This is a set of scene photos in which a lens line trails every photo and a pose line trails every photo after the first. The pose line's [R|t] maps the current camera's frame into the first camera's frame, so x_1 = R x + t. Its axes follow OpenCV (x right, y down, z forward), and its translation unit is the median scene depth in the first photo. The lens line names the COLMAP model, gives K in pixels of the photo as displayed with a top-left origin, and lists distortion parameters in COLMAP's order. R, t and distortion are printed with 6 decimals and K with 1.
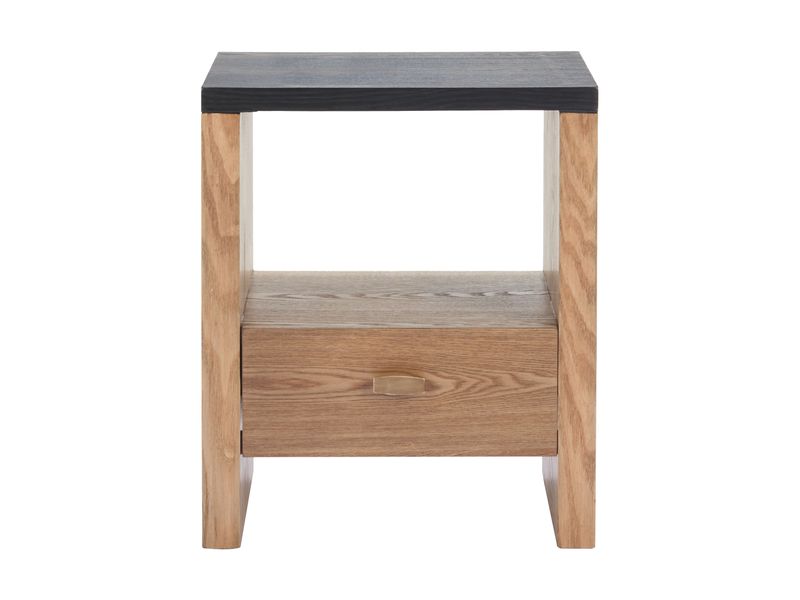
lens RADIAL K [[3497.8, 0, 400.0], [0, 3497.8, 300.0], [0, 0, 1]] dist [-0.022756, -2.255885]
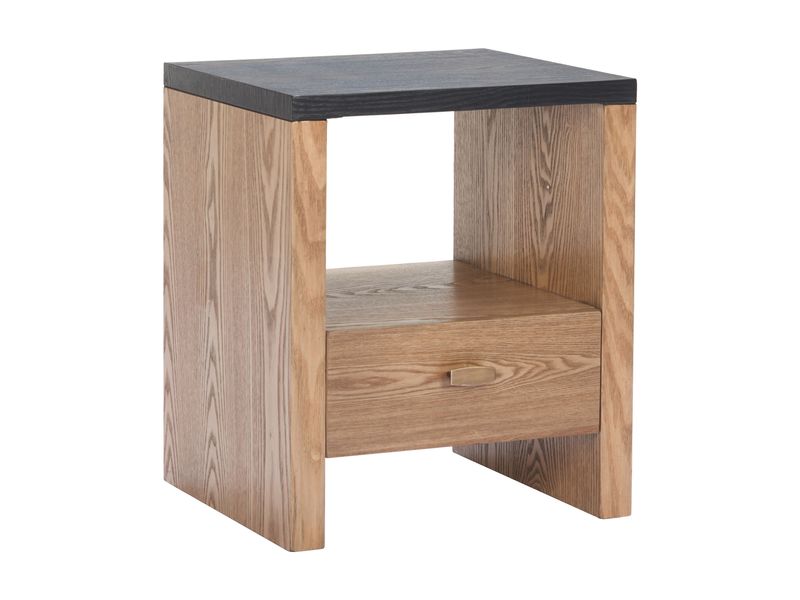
lens RADIAL K [[3497.8, 0, 400.0], [0, 3497.8, 300.0], [0, 0, 1]] dist [-0.022756, -2.255885]
pose [[0.915084, -0.067322, 0.397604, -0.427563], [0.066027, 0.997674, 0.016966, -0.016816], [-0.397821, 0.010727, 0.917400, 0.059839]]
